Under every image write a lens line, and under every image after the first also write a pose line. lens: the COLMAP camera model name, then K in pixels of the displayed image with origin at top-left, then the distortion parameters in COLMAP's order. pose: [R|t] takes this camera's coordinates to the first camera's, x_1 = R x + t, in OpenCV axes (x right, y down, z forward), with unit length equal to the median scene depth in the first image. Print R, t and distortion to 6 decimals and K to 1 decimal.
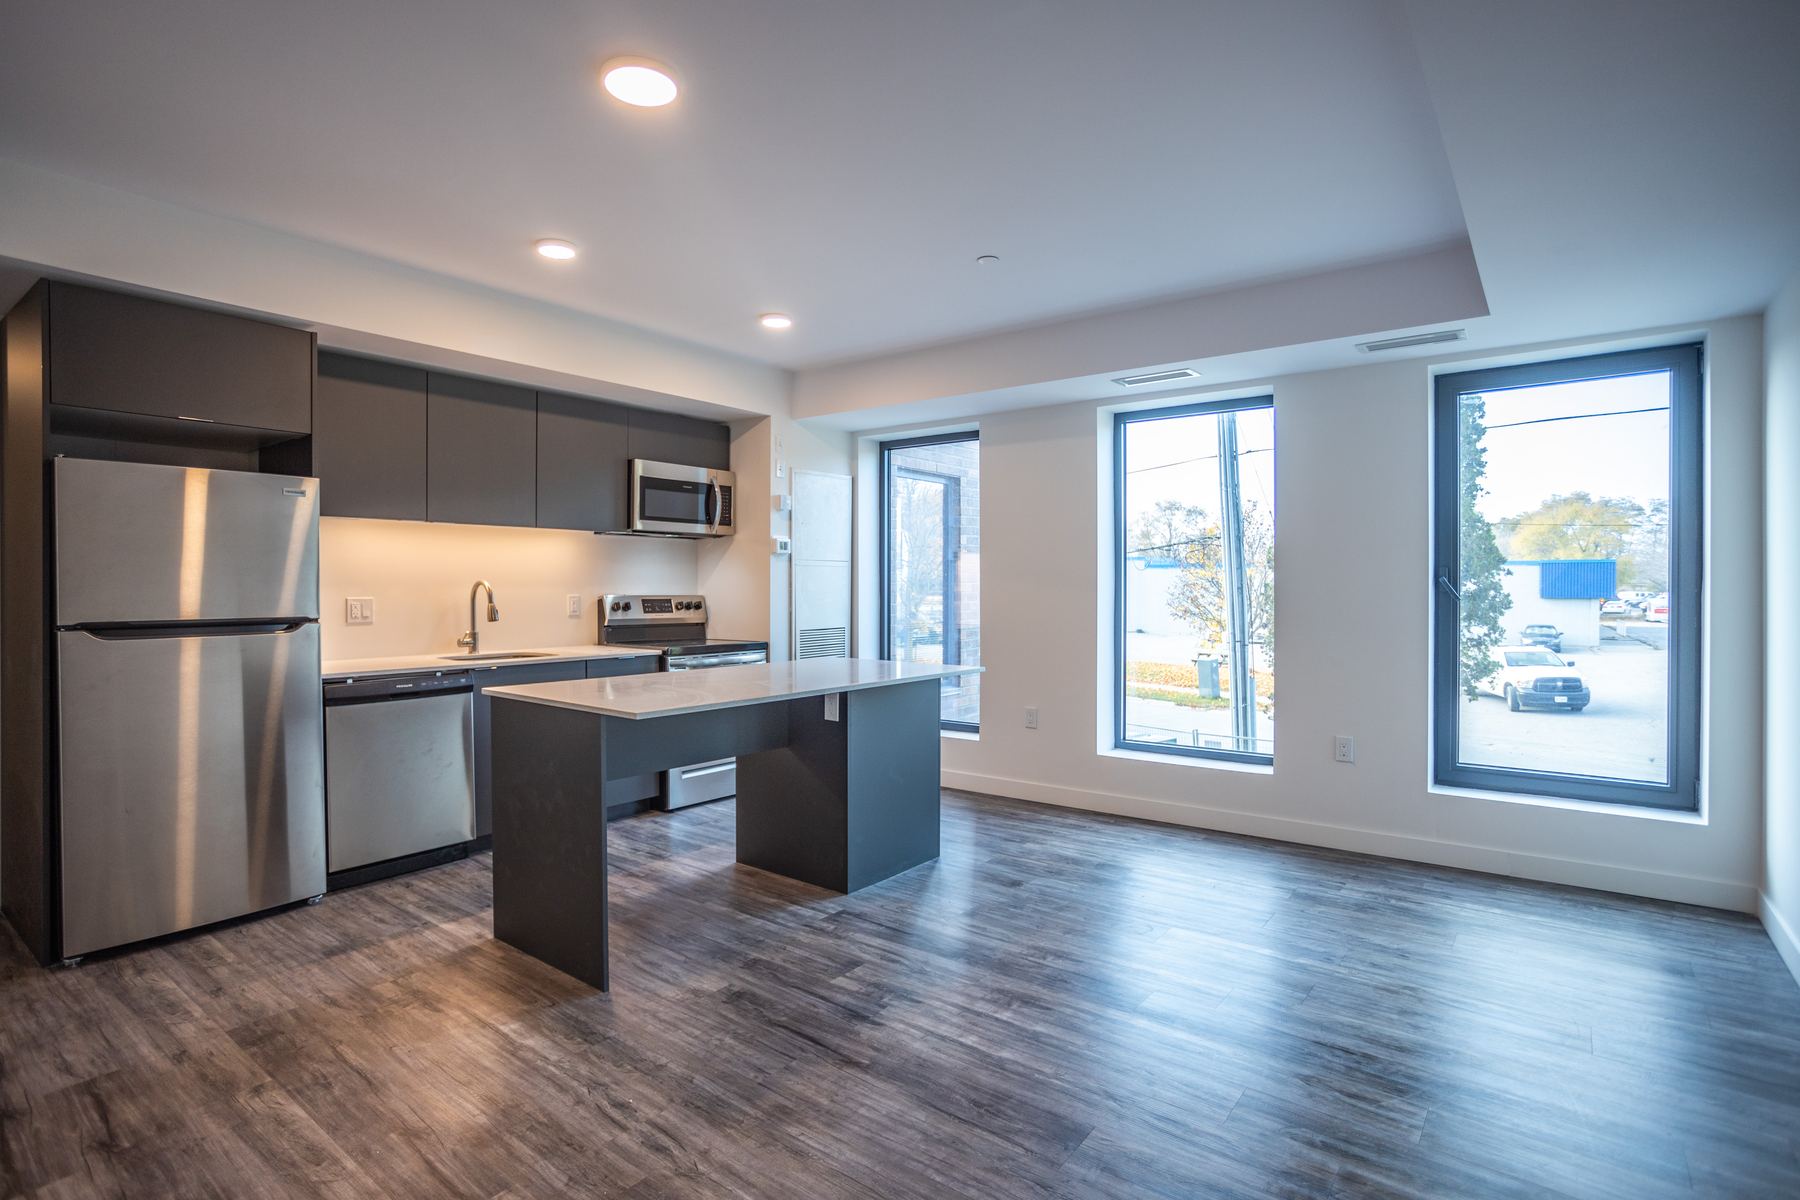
lens RADIAL K [[894.6, 0, 893.1], [0, 894.6, 584.3], [0, 0, 1]] dist [-0.027450, 0.000728]
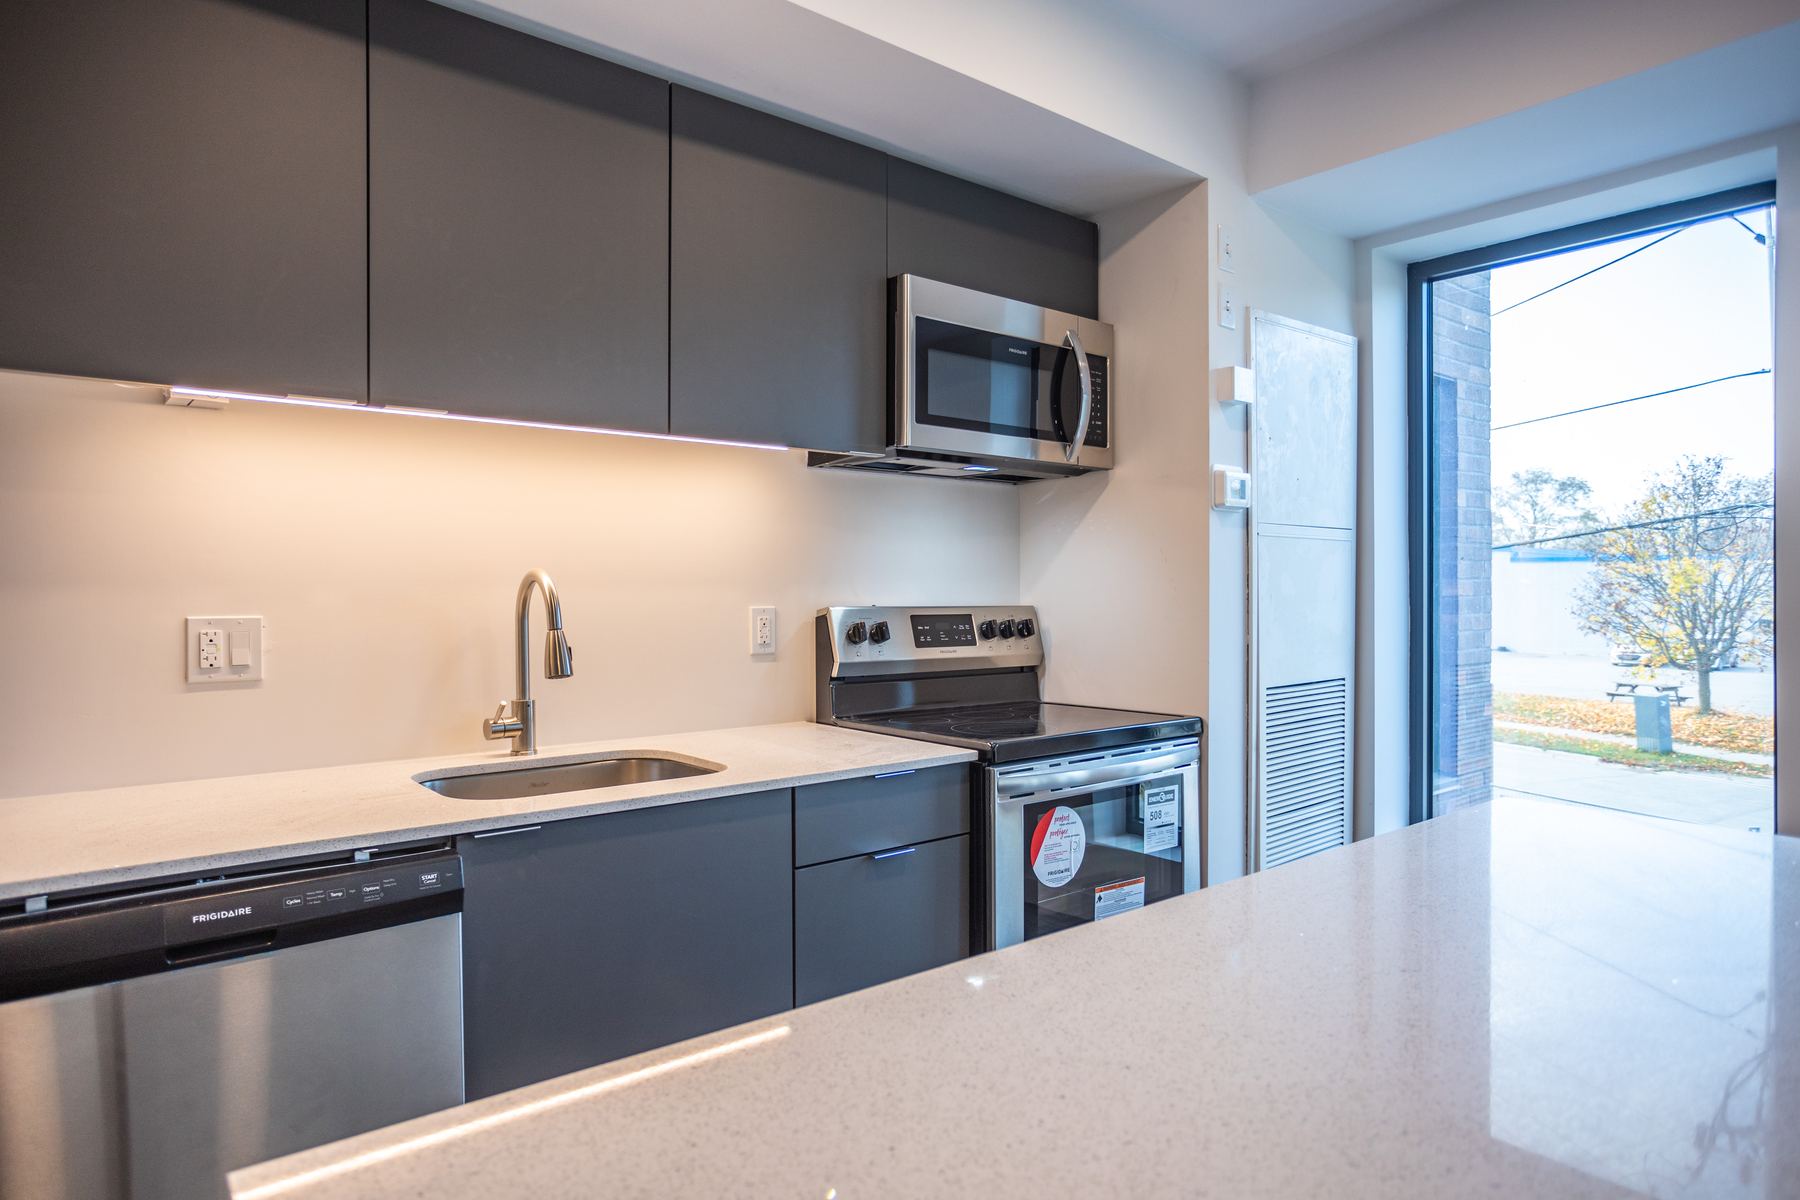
lens RADIAL K [[1076.0, 0, 895.4], [0, 1076.0, 593.8], [0, 0, 1]] dist [-0.001866, 0.000386]
pose [[0.975398, -0.000721, -0.220449, -0.183503], [0.002285, 0.999974, 0.006840, 0.002536], [0.220438, -0.007175, 0.975375, 0.512879]]
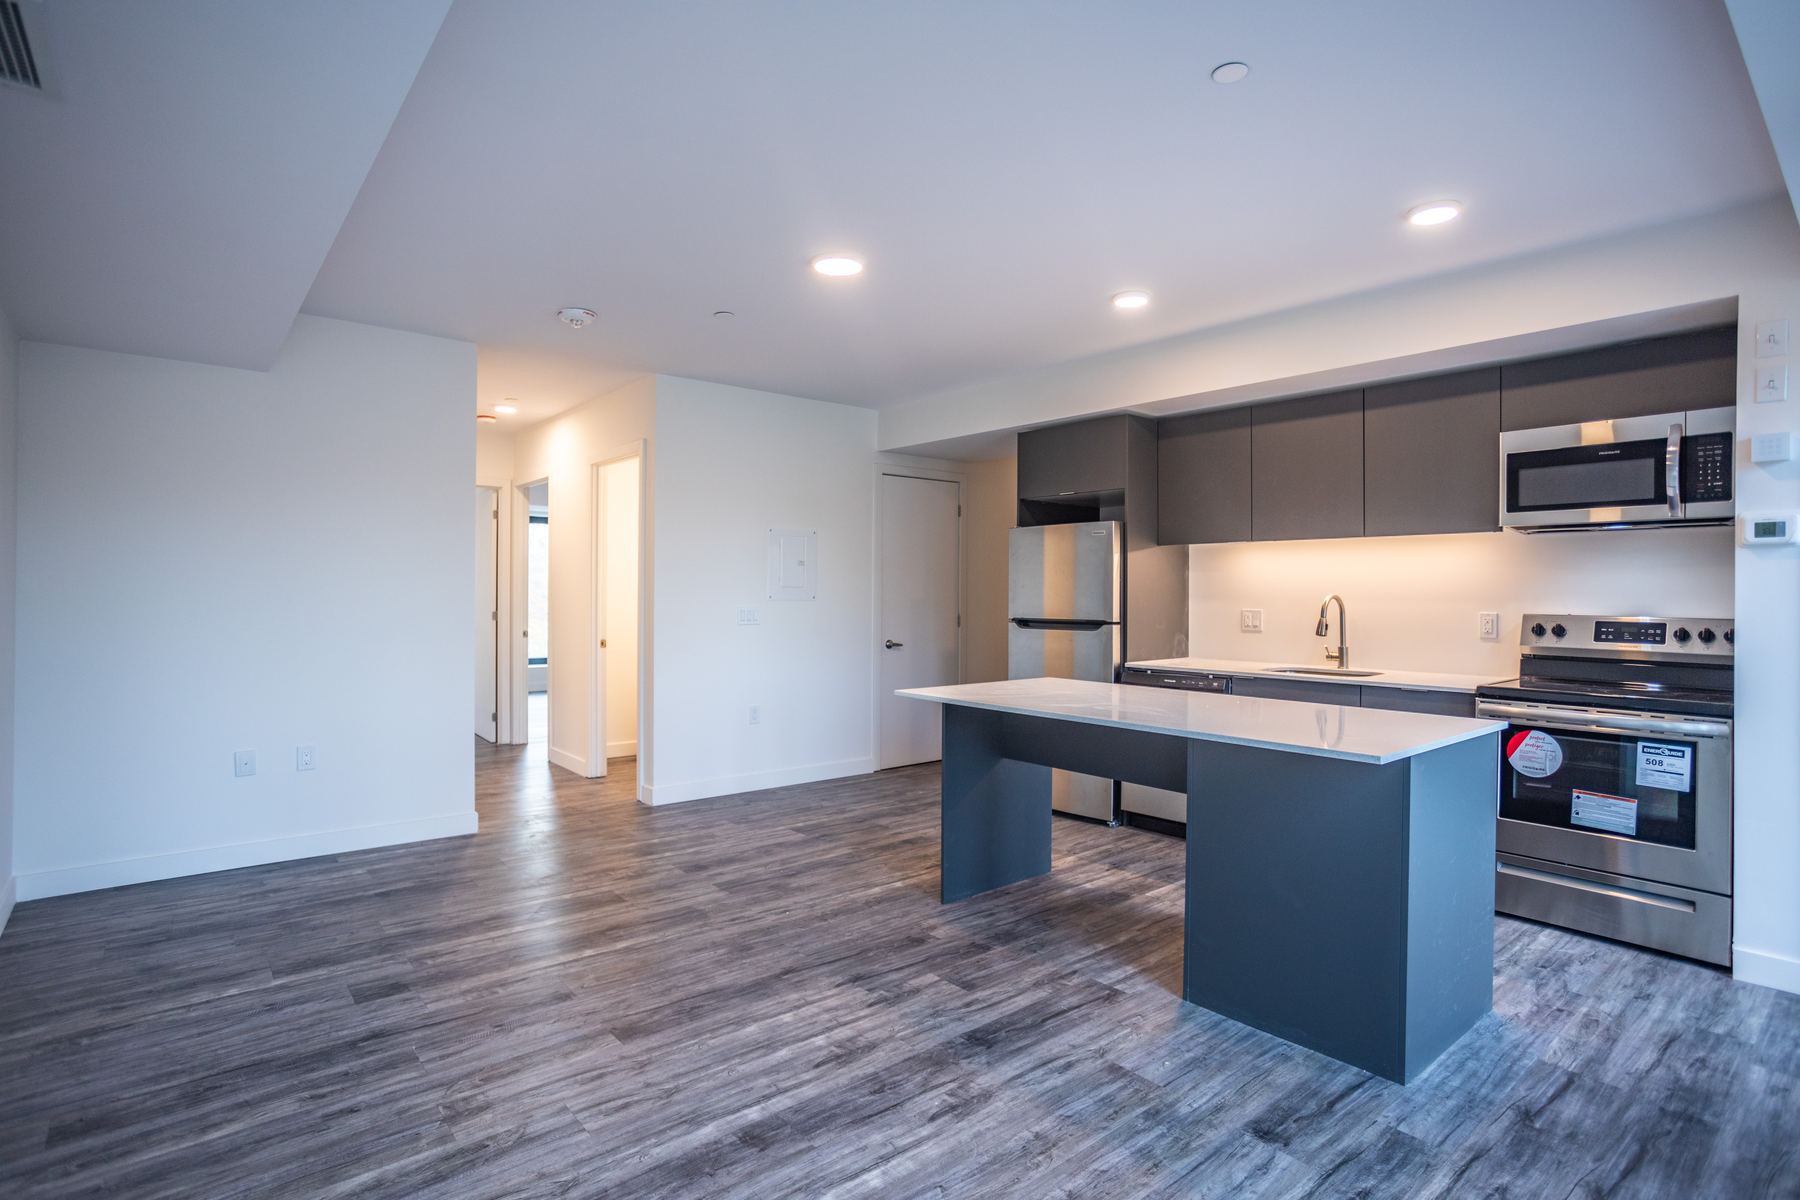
lens RADIAL K [[894.6, 0, 893.1], [0, 894.6, 584.3], [0, 0, 1]] dist [-0.027450, 0.000728]
pose [[-0.218220, -0.011000, -0.975838, 0.544477], [-0.002275, 0.999939, -0.010763, -0.003676], [0.975897, -0.000129, -0.218231, 0.659221]]
